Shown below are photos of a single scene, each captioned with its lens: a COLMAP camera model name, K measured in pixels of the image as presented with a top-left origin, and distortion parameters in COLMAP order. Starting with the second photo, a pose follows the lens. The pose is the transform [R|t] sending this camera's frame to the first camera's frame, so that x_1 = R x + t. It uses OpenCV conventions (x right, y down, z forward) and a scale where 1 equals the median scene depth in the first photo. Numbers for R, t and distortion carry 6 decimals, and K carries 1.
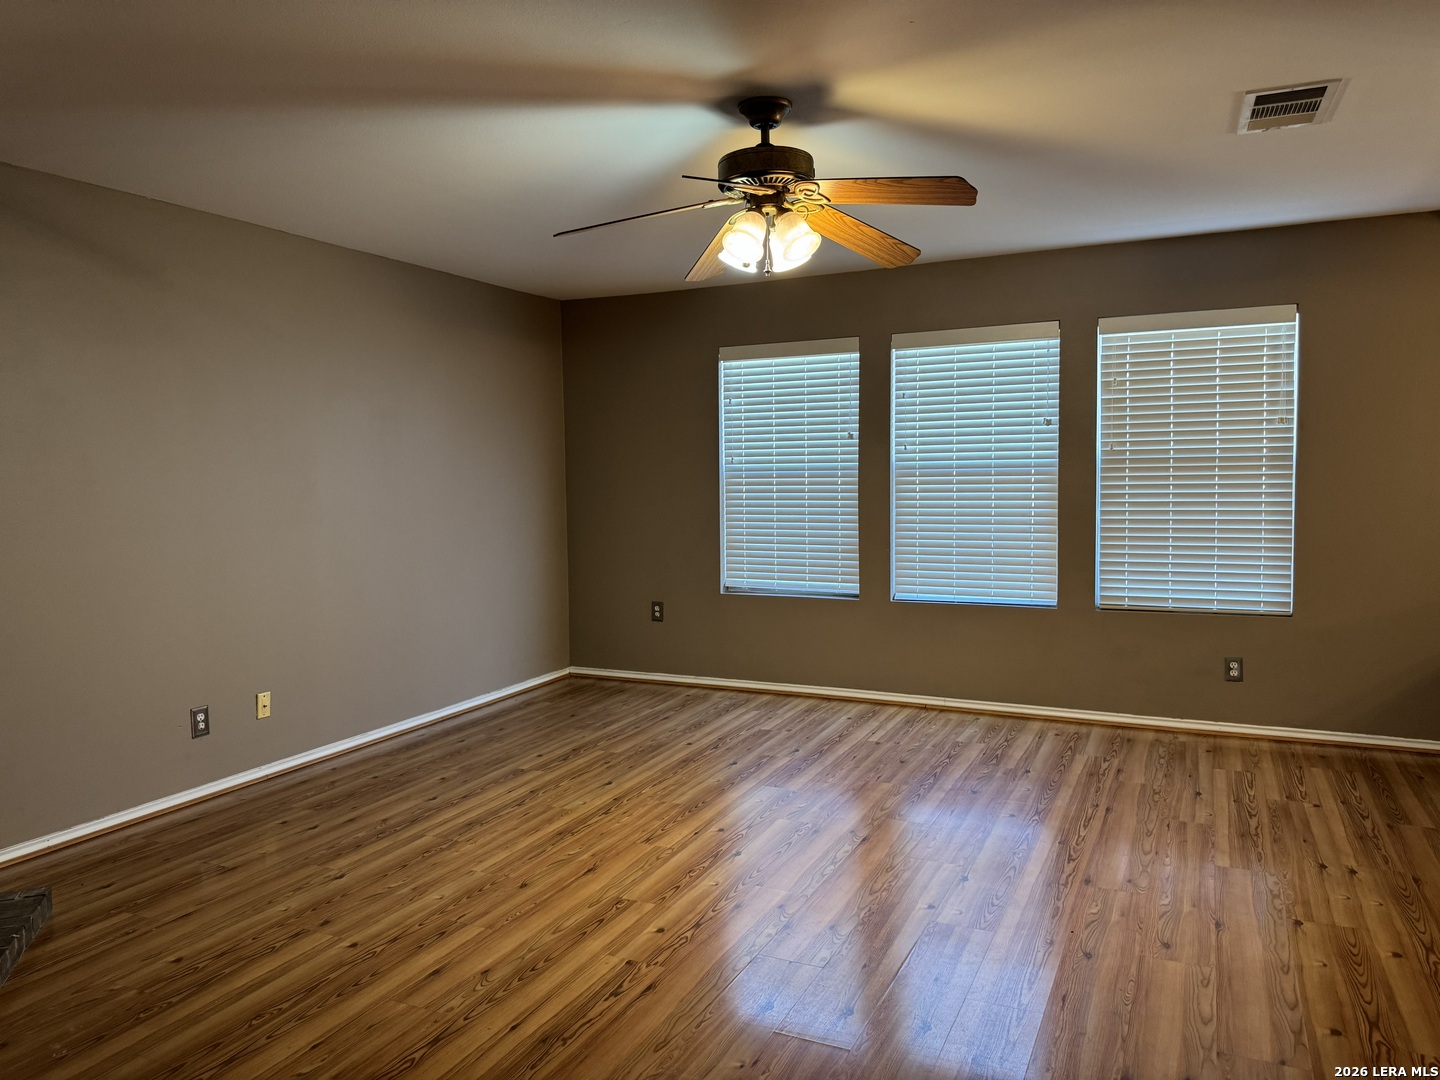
lens RADIAL K [[1024.3, 0, 713.7], [0, 1024.3, 537.2], [0, 0, 1]] dist [-0.000537, -0.010965]
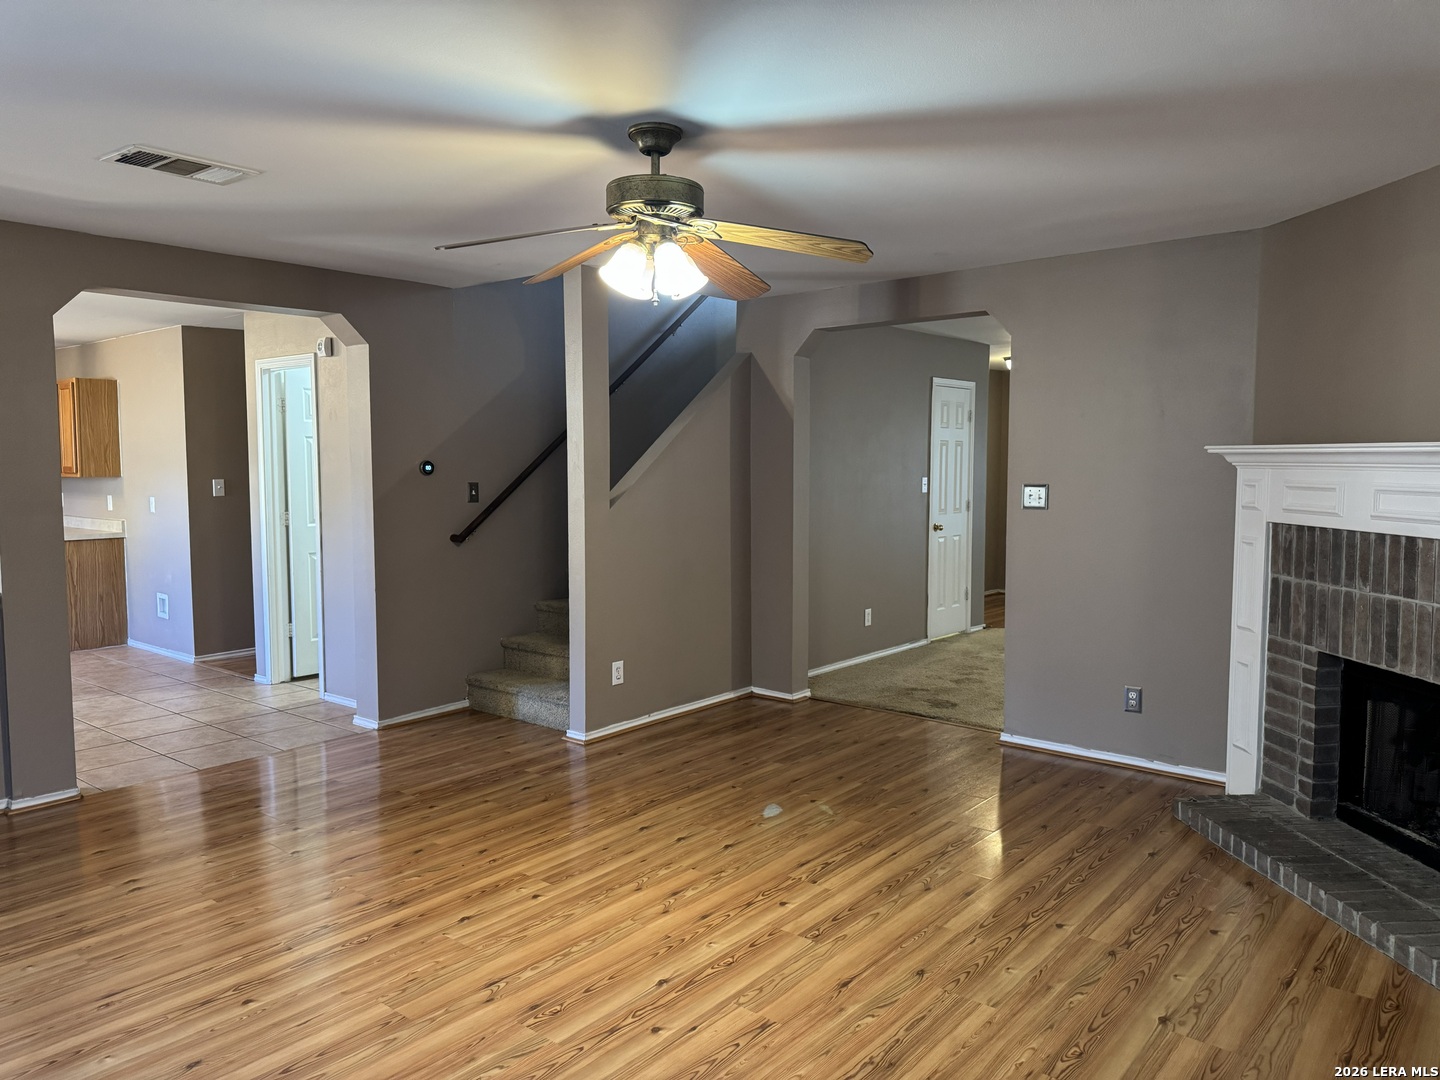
lens RADIAL K [[1024.3, 0, 715.6], [0, 1024.3, 540.6], [0, 0, 1]] dist [-0.000537, -0.010965]
pose [[-0.970041, -0.005272, 0.242883, -0.241396], [0.029641, 0.989727, 0.139864, -0.167611], [-0.241125, 0.142873, -0.959920, 1.956479]]
